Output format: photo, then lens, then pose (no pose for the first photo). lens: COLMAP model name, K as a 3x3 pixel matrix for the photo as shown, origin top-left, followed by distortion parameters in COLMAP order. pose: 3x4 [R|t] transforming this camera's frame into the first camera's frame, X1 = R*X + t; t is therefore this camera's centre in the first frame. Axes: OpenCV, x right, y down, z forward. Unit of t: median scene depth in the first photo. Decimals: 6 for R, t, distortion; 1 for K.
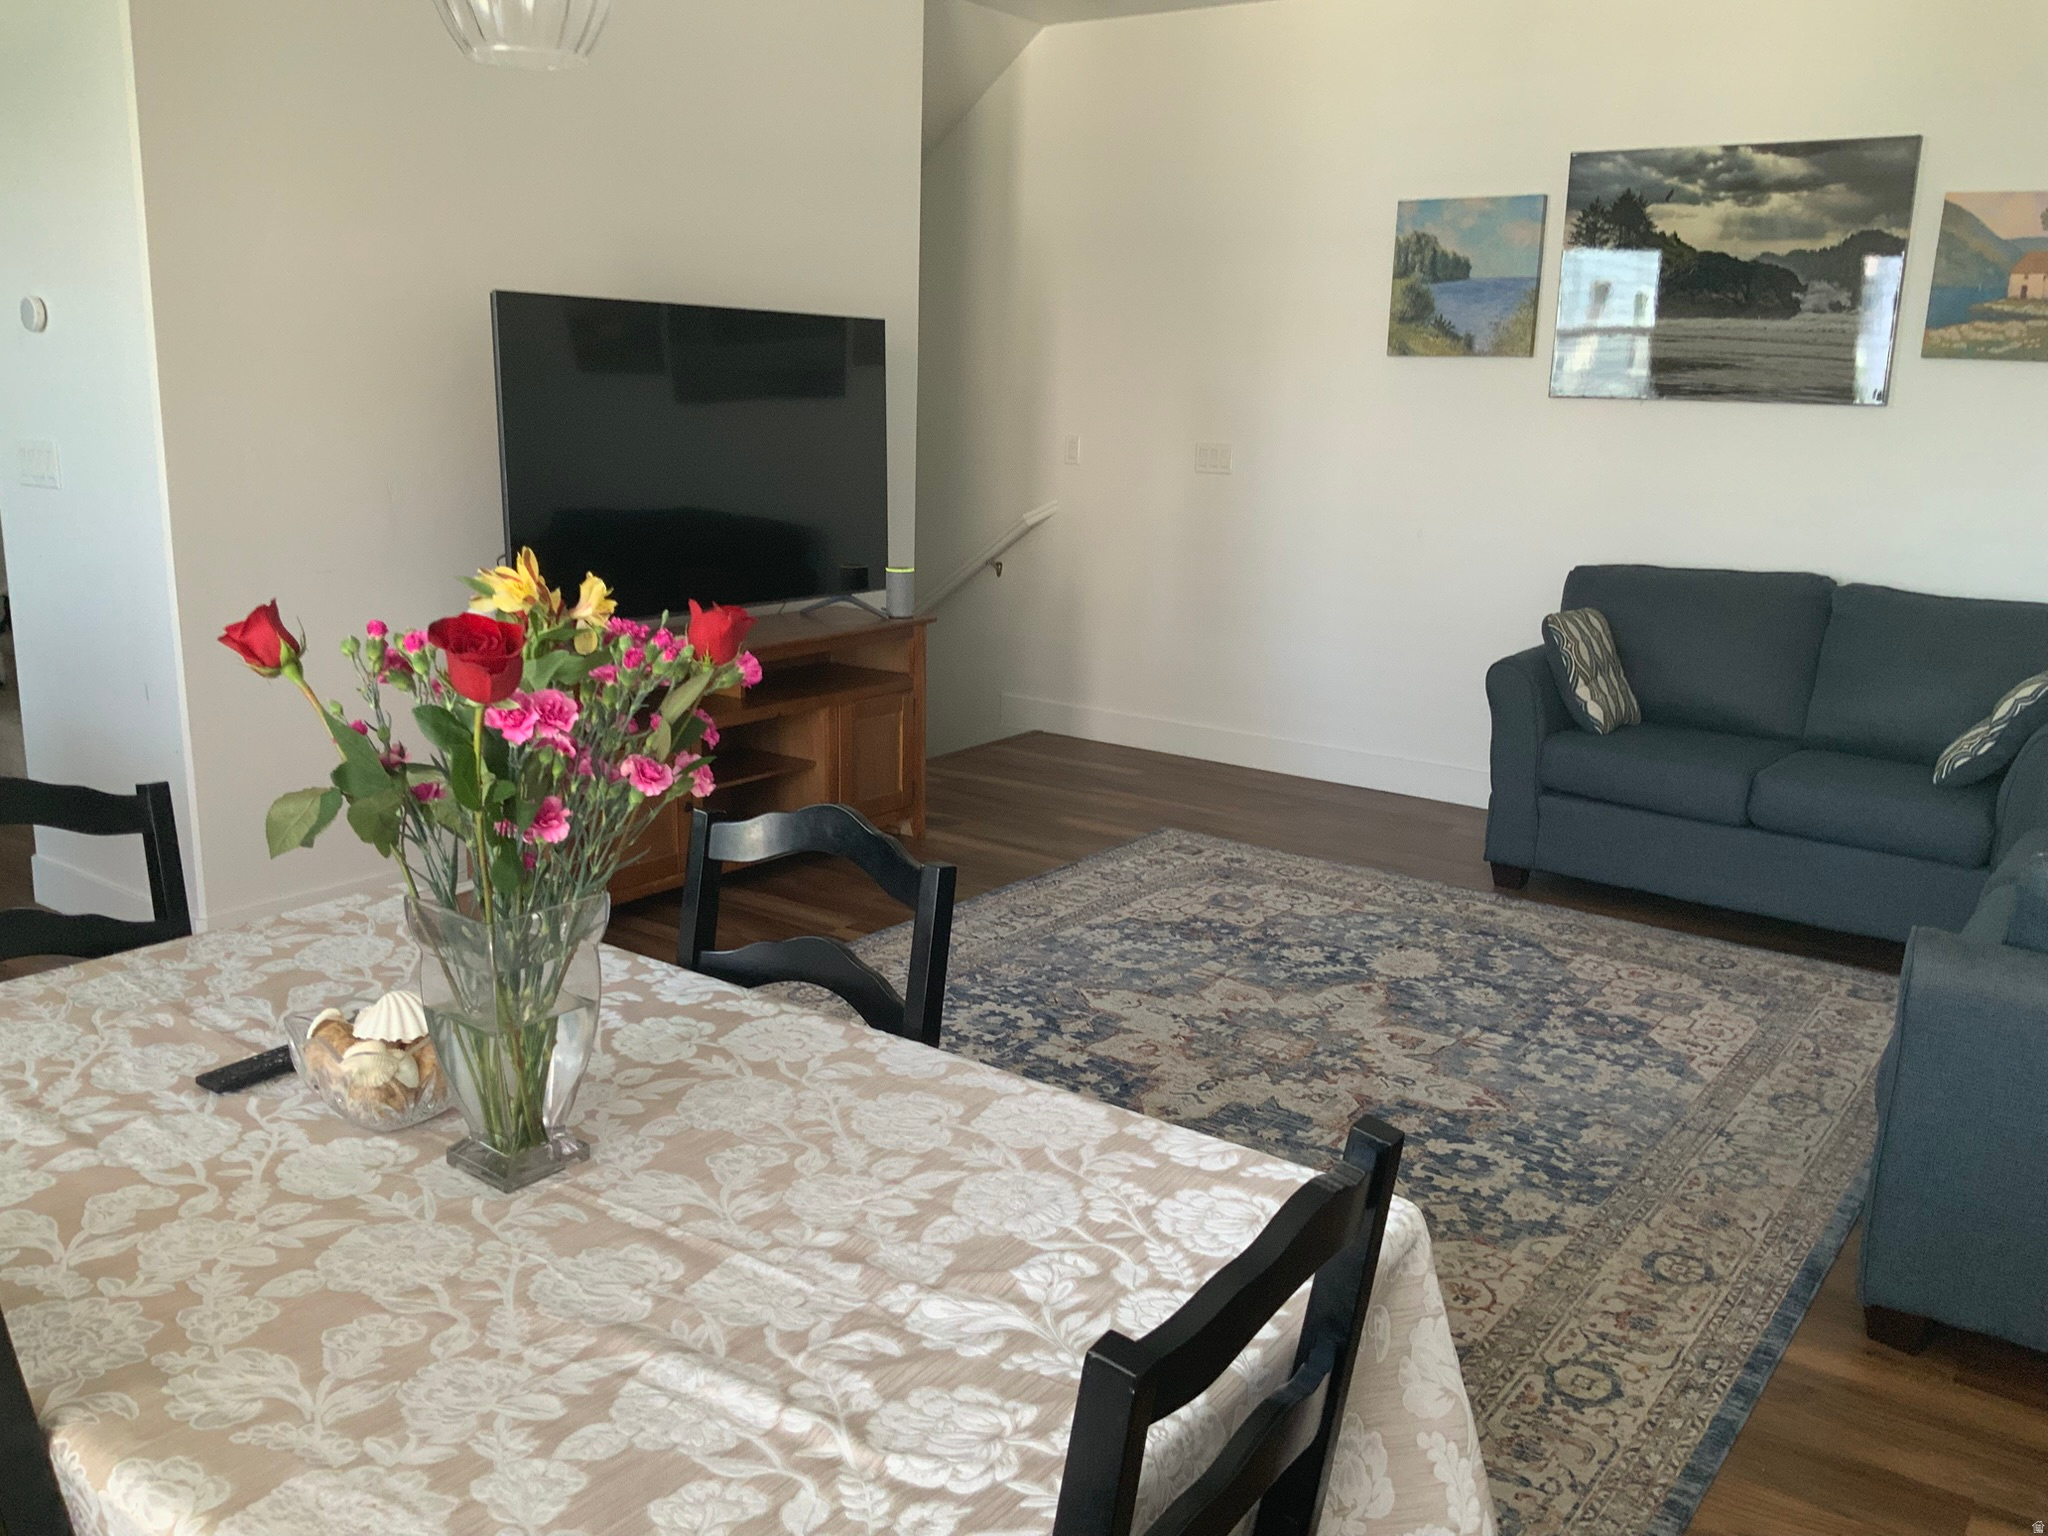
lens RADIAL K [[1690.7, 0, 1018.5], [0, 1690.7, 764.6], [0, 0, 1]] dist [0.085300, -0.157548]
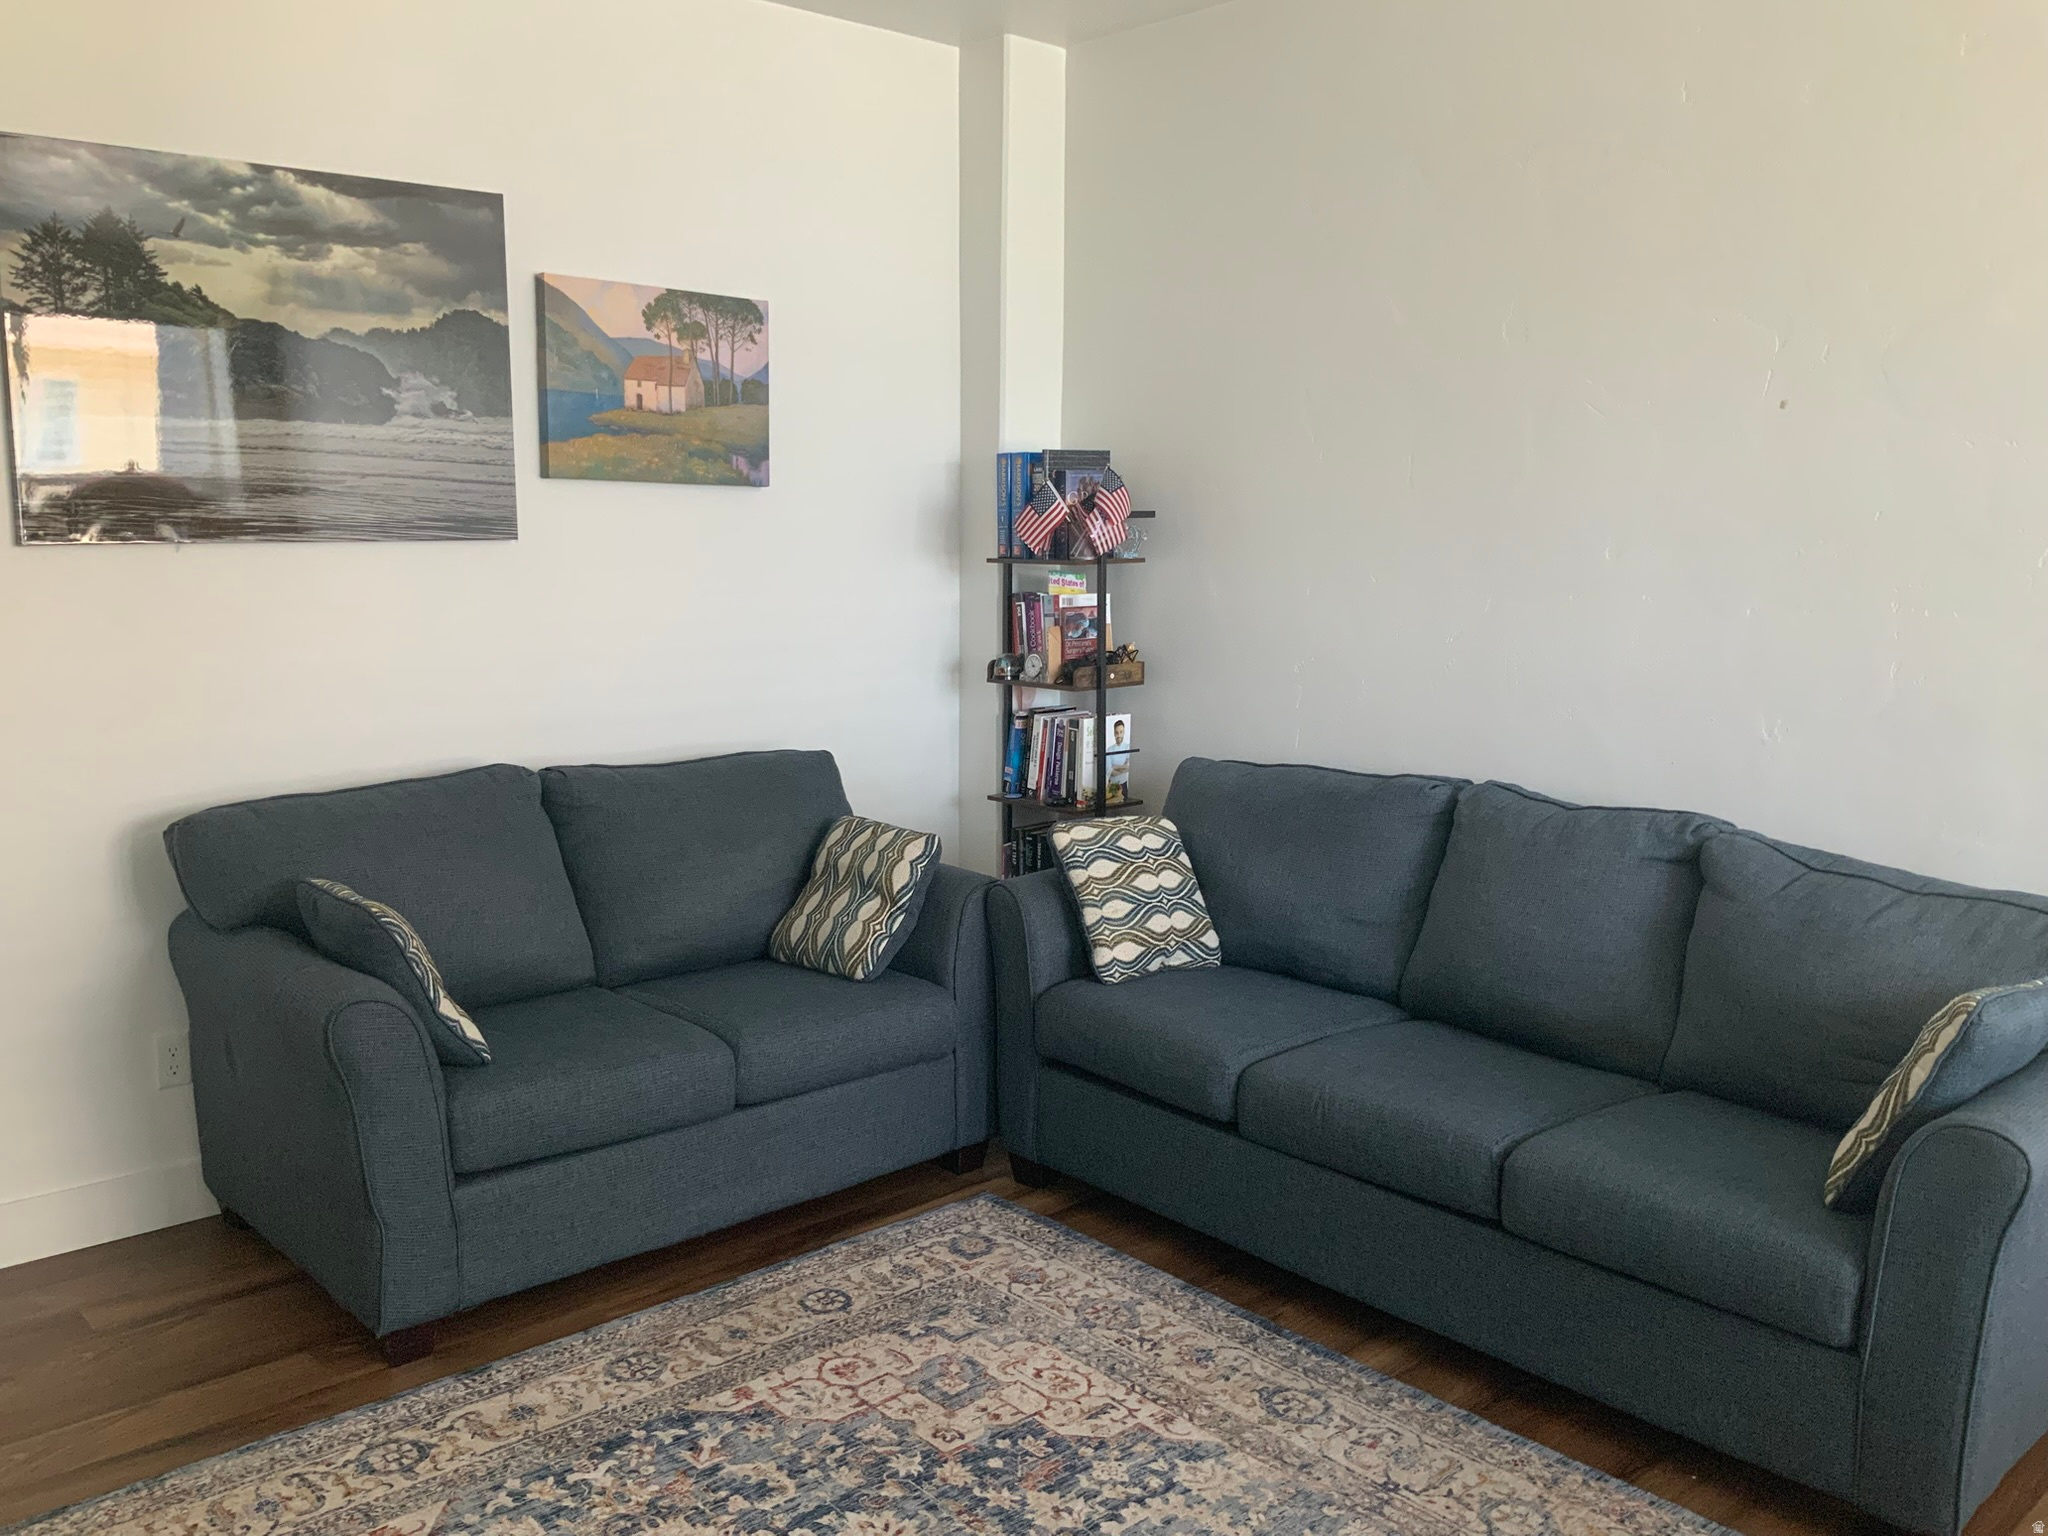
lens RADIAL K [[1680.7, 0, 1033.0], [0, 1680.7, 761.7], [0, 0, 1]] dist [0.128658, -0.263338]
pose [[0.205894, -0.168916, 0.963885, -0.205649], [0.218959, 0.967968, 0.122859, -0.154693], [-0.953763, 0.185756, 0.236285, 0.608042]]
